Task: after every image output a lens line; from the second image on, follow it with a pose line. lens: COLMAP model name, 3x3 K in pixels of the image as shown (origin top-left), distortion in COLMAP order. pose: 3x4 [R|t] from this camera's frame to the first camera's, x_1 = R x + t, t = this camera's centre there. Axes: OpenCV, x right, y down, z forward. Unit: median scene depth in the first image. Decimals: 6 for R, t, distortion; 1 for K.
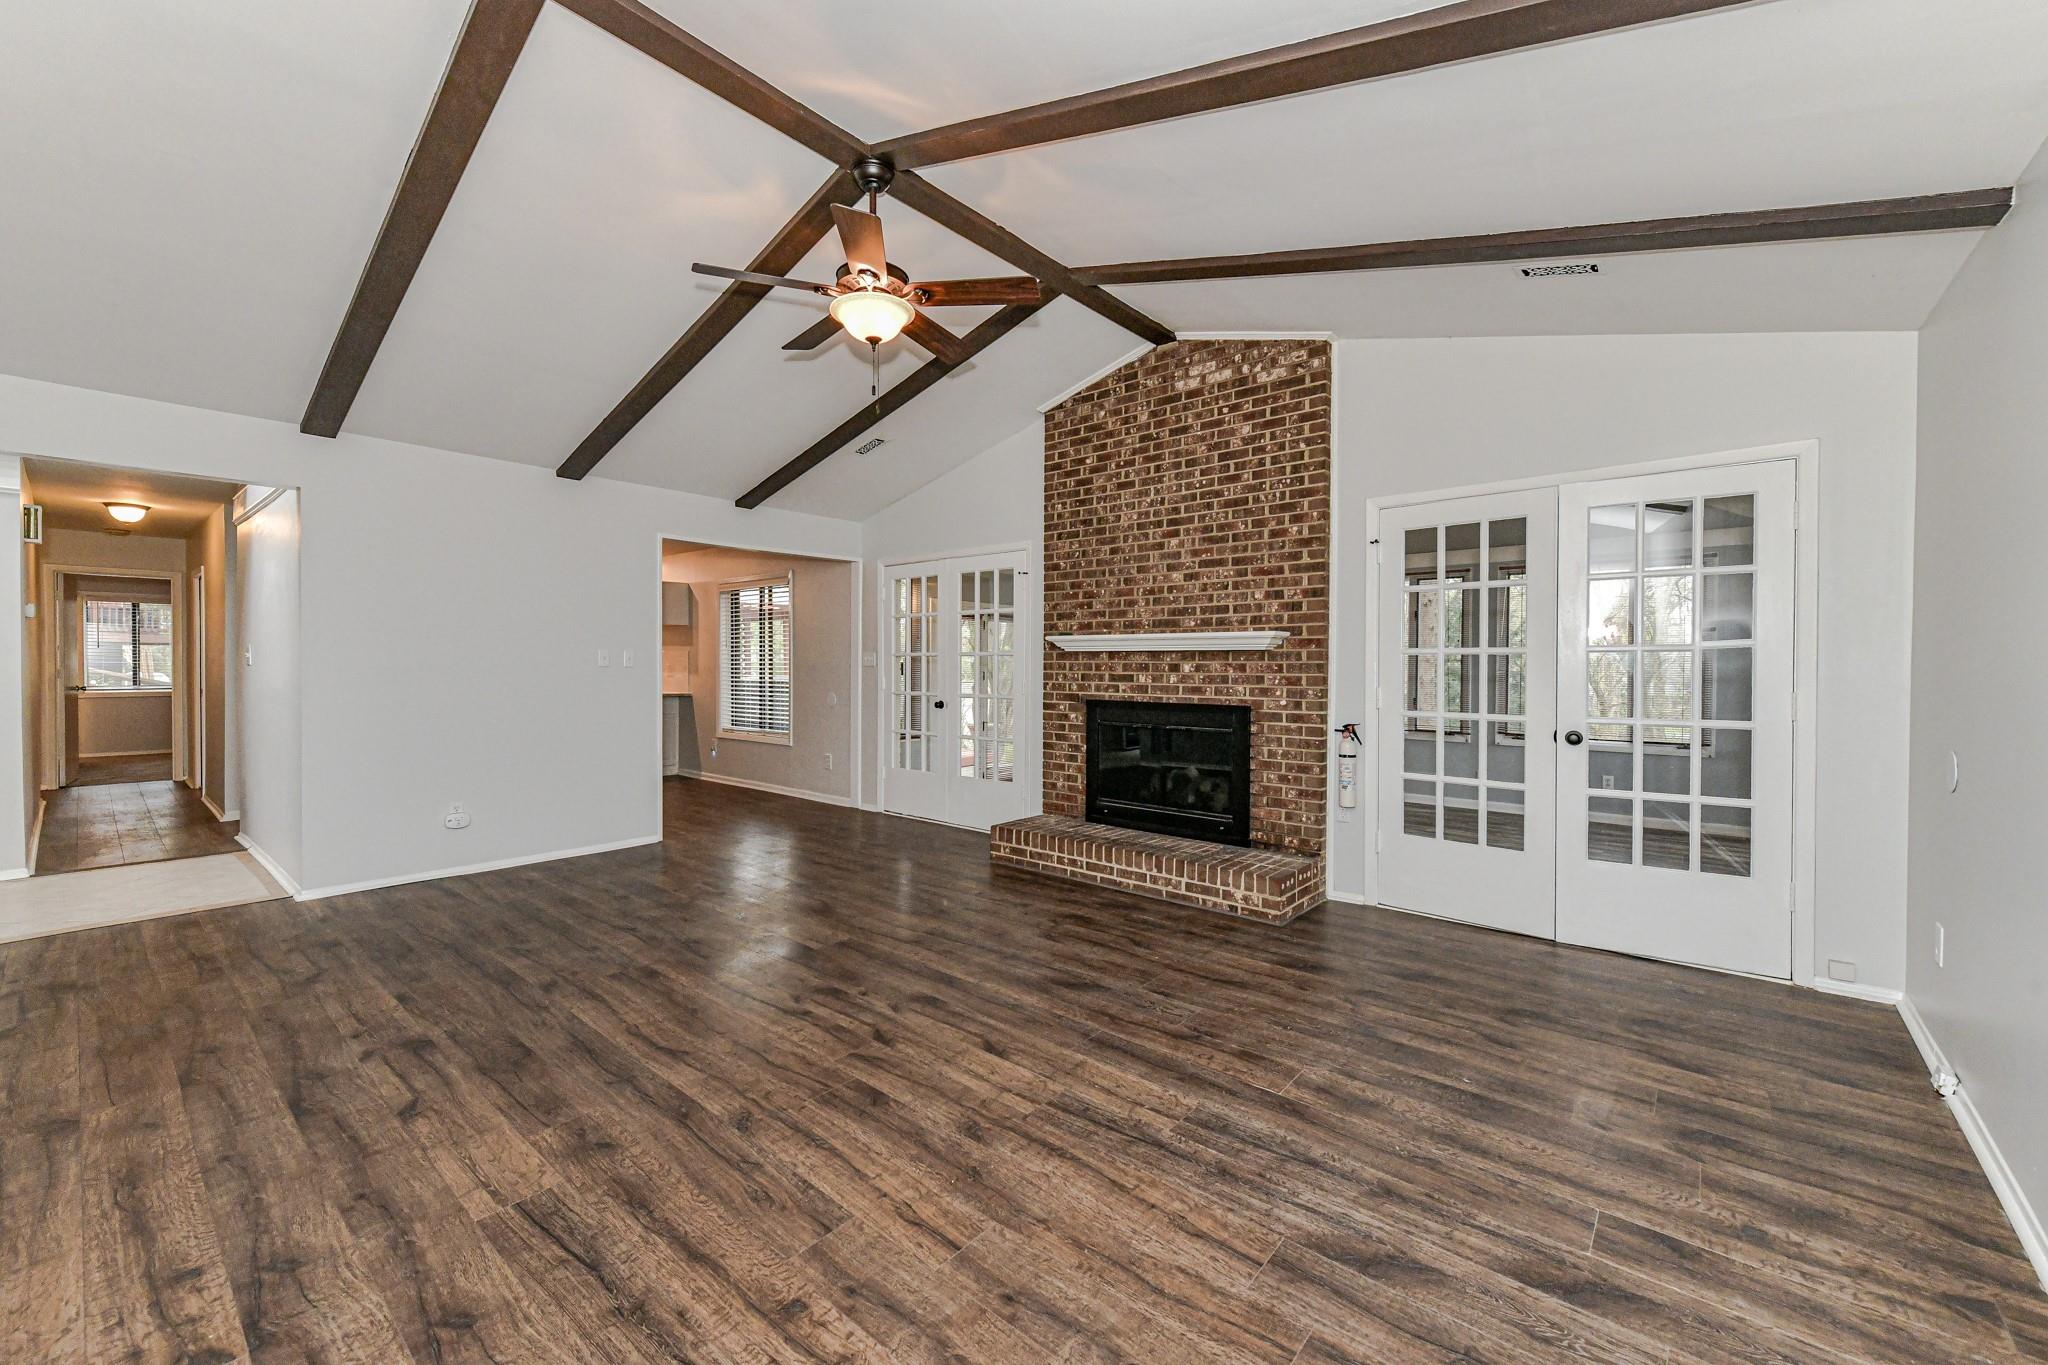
lens RADIAL K [[811.5, 0, 1015.2], [0, 811.5, 674.9], [0, 0, 1]] dist [0.008467, -0.000378]
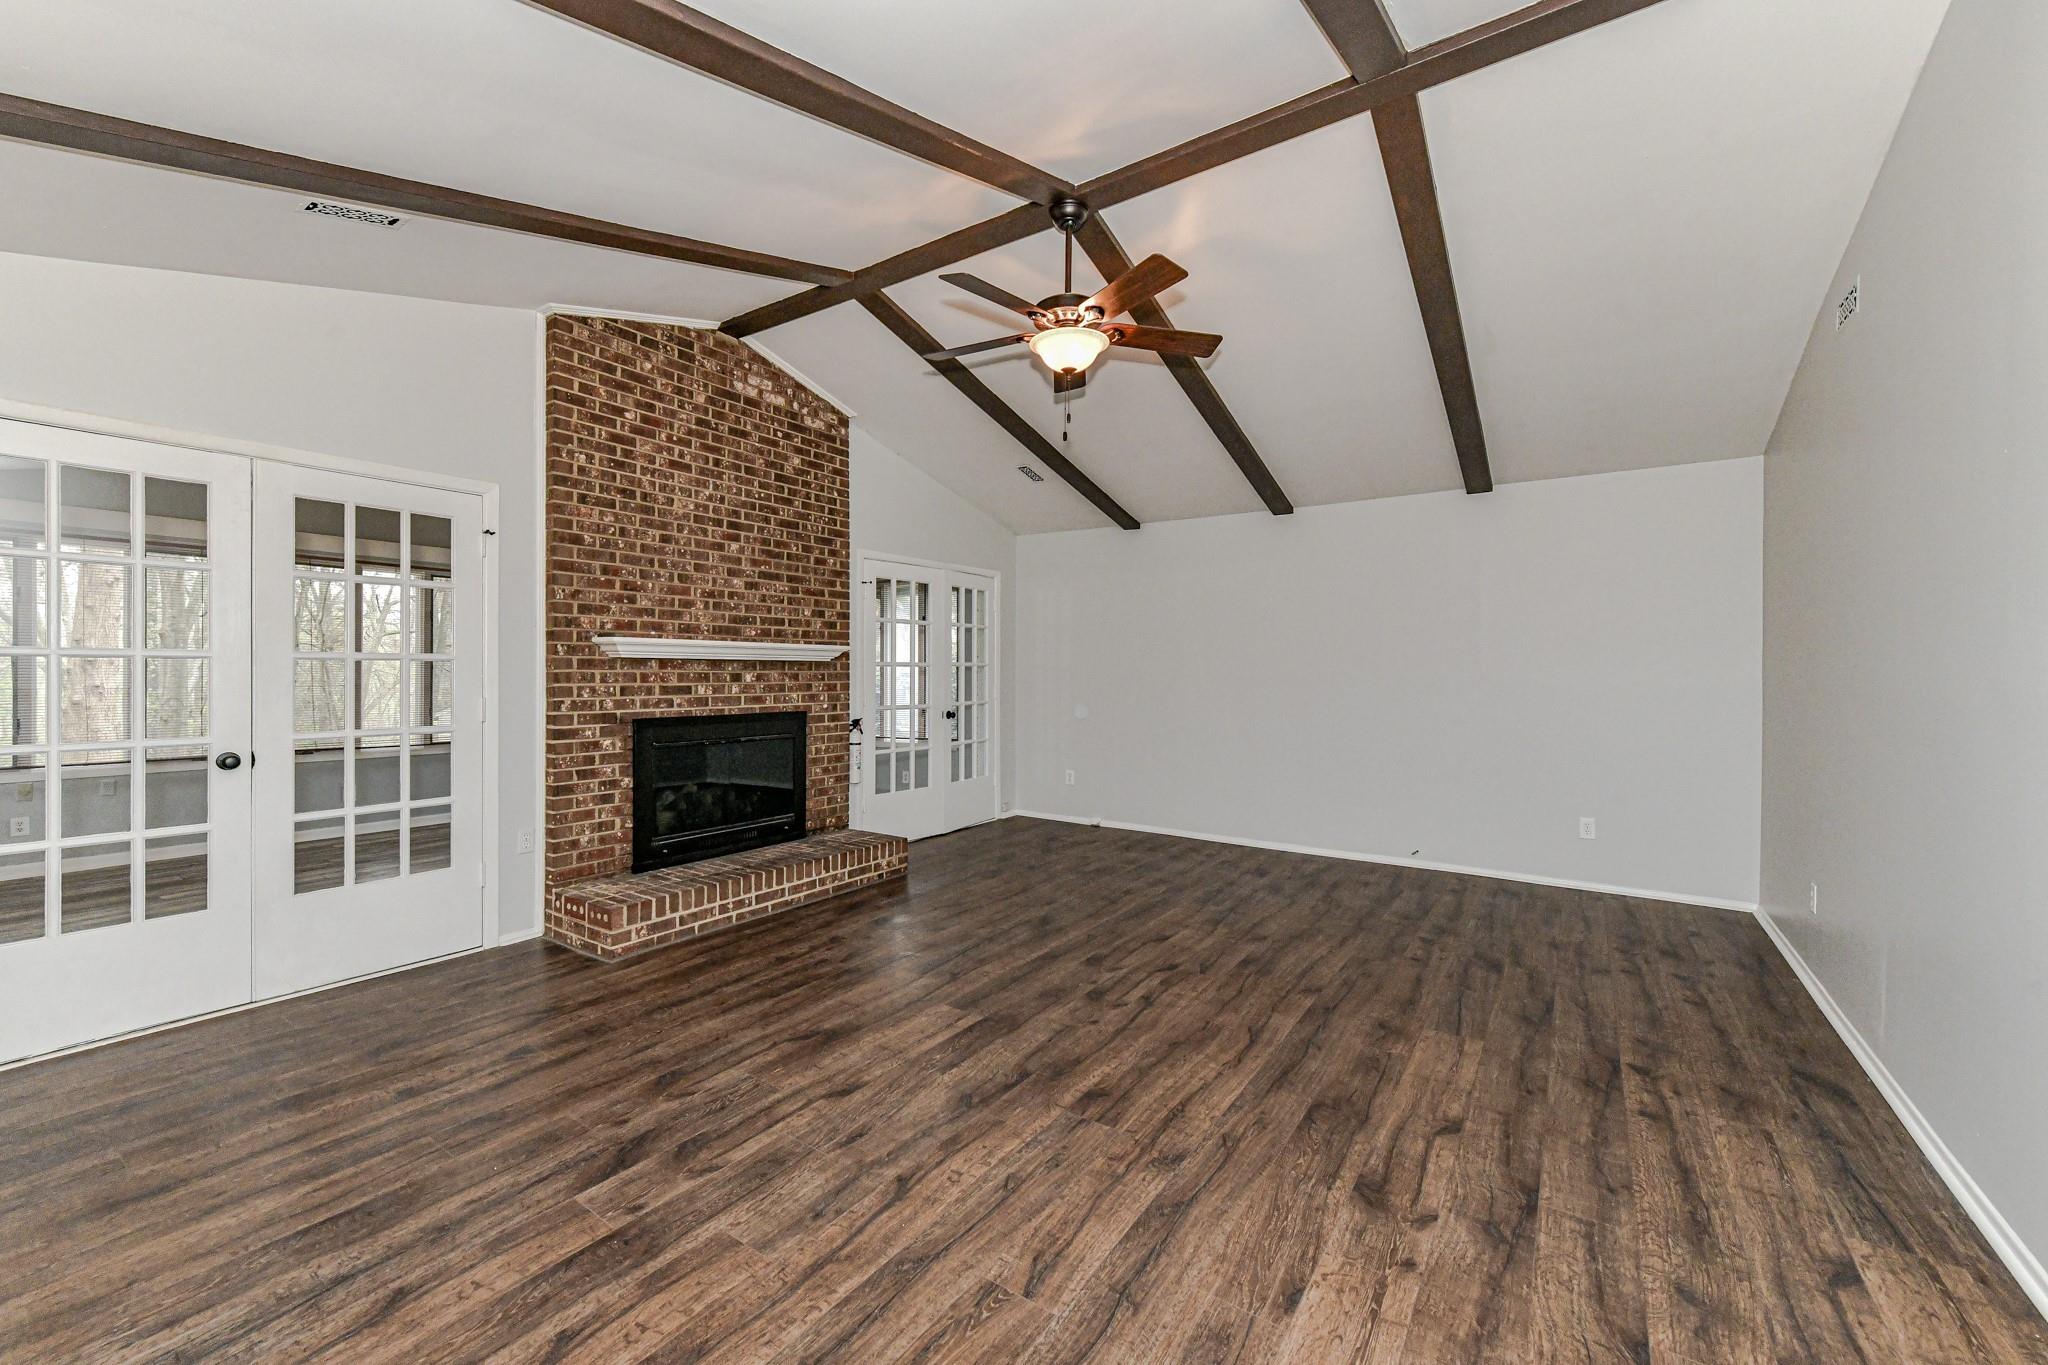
lens RADIAL K [[811.5, 0, 1015.2], [0, 811.5, 674.9], [0, 0, 1]] dist [0.008467, -0.000378]
pose [[-0.105433, -0.007936, 0.994395, -0.818328], [0.010059, 0.999908, 0.009047, -0.017720], [-0.994376, 0.010956, -0.105344, 0.796090]]
